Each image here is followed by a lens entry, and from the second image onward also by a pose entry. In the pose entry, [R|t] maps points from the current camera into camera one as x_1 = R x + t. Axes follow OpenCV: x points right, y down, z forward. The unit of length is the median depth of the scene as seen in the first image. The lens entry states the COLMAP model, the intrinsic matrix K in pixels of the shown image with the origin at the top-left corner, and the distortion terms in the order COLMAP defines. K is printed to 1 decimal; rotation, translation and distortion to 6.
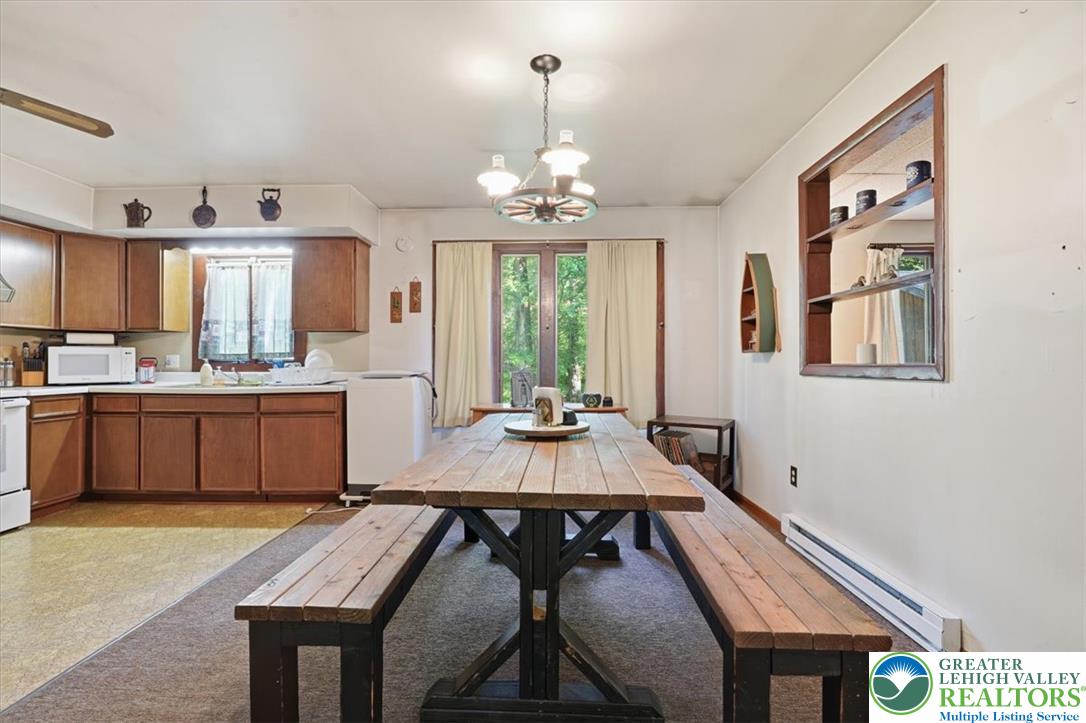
lens RADIAL K [[486.6, 0, 543.7], [0, 486.6, 360.4], [0, 0, 1]] dist [0.000669, -0.000293]
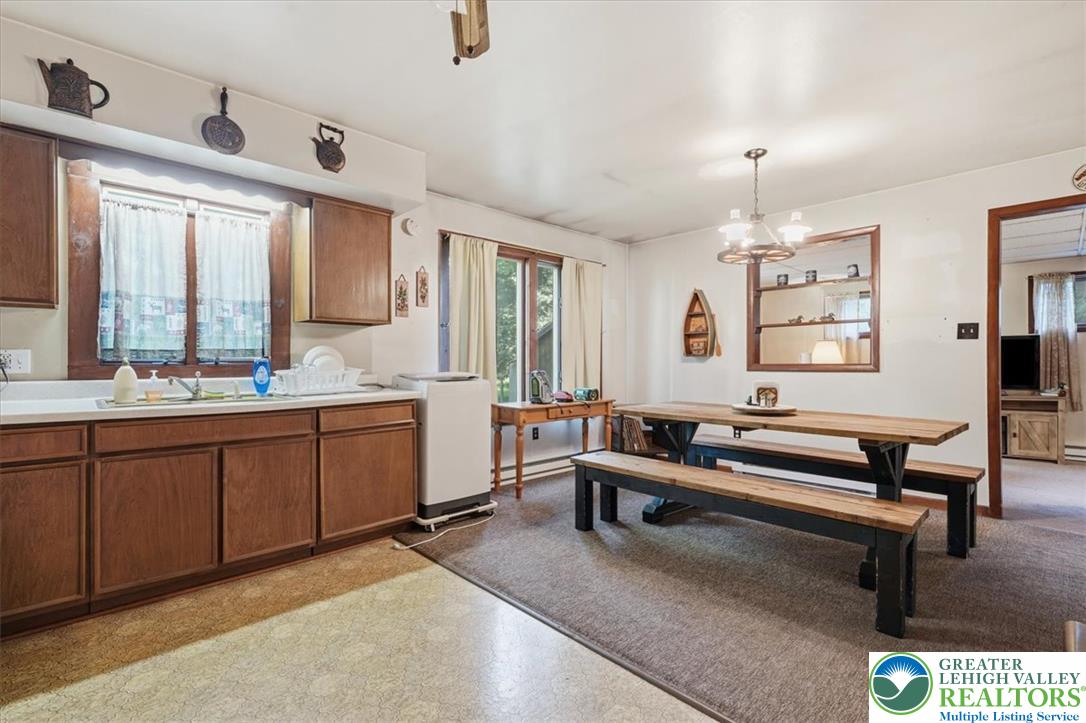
lens RADIAL K [[486.6, 0, 542.0], [0, 486.6, 363.0], [0, 0, 1]] dist [0.000669, -0.000293]
pose [[0.709072, -0.002287, 0.705133, -0.851200], [-0.003208, 0.999974, 0.006470, -0.002276], [-0.705129, -0.006850, 0.709046, 0.251420]]
